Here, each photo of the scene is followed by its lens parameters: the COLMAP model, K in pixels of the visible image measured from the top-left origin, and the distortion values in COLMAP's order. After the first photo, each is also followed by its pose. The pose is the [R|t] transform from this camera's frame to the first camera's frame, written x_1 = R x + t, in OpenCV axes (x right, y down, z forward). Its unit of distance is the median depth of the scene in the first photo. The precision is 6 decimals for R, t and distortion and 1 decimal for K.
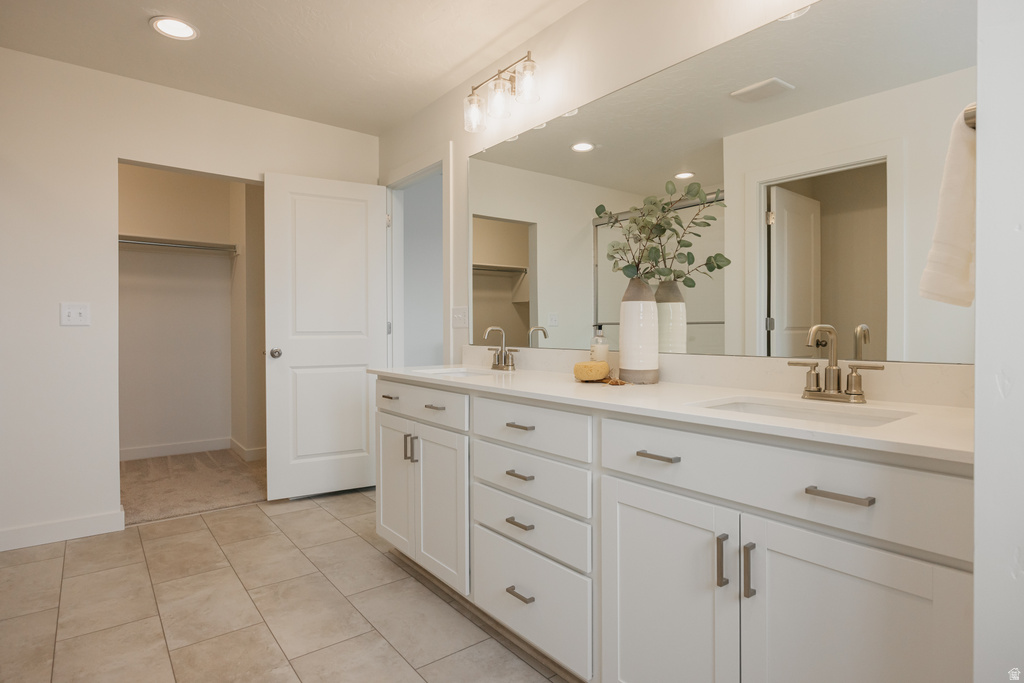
lens RADIAL K [[545.0, 0, 510.9], [0, 545.0, 340.8], [0, 0, 1]] dist [-0.009925, 0.000553]
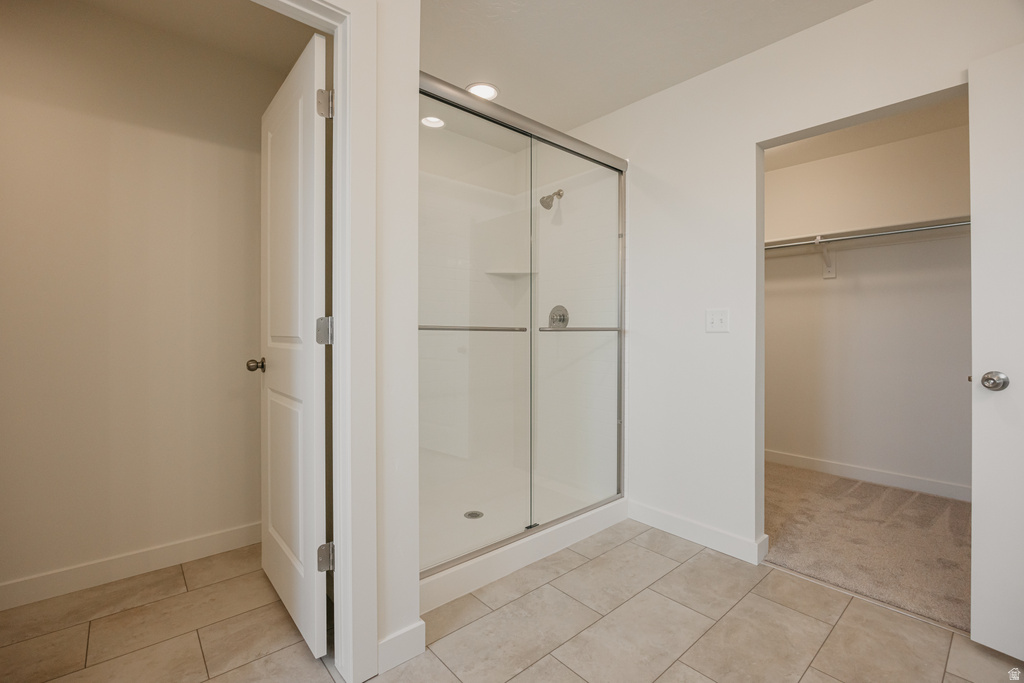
lens RADIAL K [[447.7, 0, 511.1], [0, 447.7, 332.2], [0, 0, 1]] dist [-0.014991, -0.000262]
pose [[0.054543, 0.001983, -0.998509, -0.020410], [-0.020351, 0.999793, 0.000874, -0.020749], [0.998304, 0.020273, 0.054572, 0.559187]]
